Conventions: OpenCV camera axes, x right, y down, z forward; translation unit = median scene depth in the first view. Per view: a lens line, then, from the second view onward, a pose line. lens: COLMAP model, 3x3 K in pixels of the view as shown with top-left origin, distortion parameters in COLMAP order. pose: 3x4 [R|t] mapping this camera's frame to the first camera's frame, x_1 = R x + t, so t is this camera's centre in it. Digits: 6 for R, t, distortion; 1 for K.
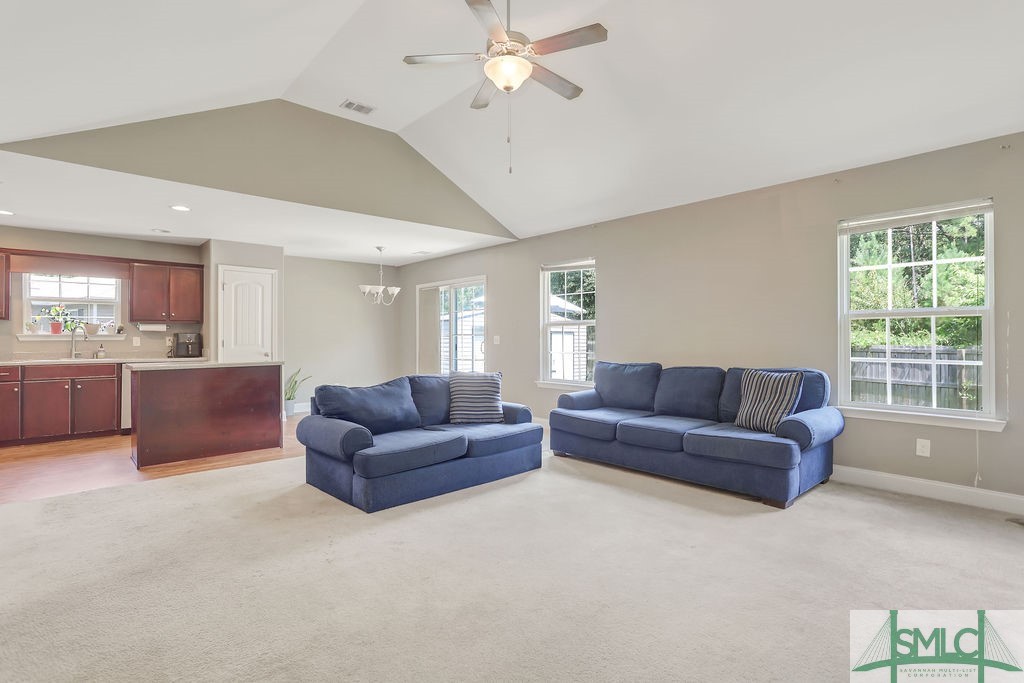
lens RADIAL K [[502.0, 0, 511.0], [0, 502.0, 337.2], [0, 0, 1]] dist [-0.048446, 0.036329]
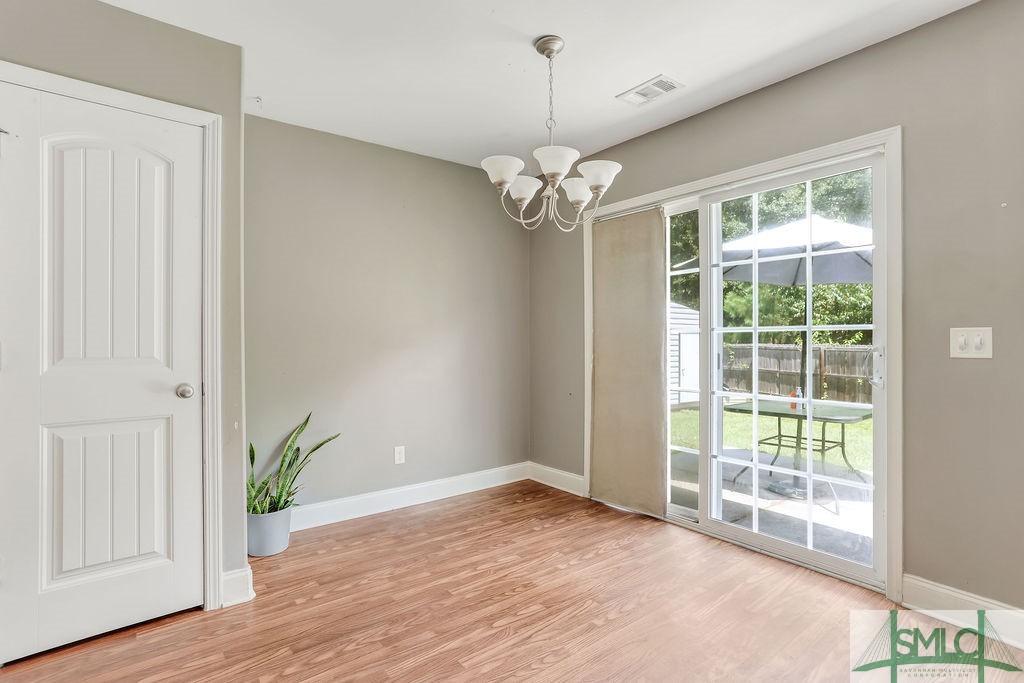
lens RADIAL K [[502.0, 0, 511.0], [0, 502.0, 337.2], [0, 0, 1]] dist [-0.048446, 0.036329]
pose [[0.995335, -0.002352, -0.096447, -0.298457], [0.001945, 0.999989, -0.004317, 0.004946], [0.096456, 0.004109, 0.995329, 0.811541]]
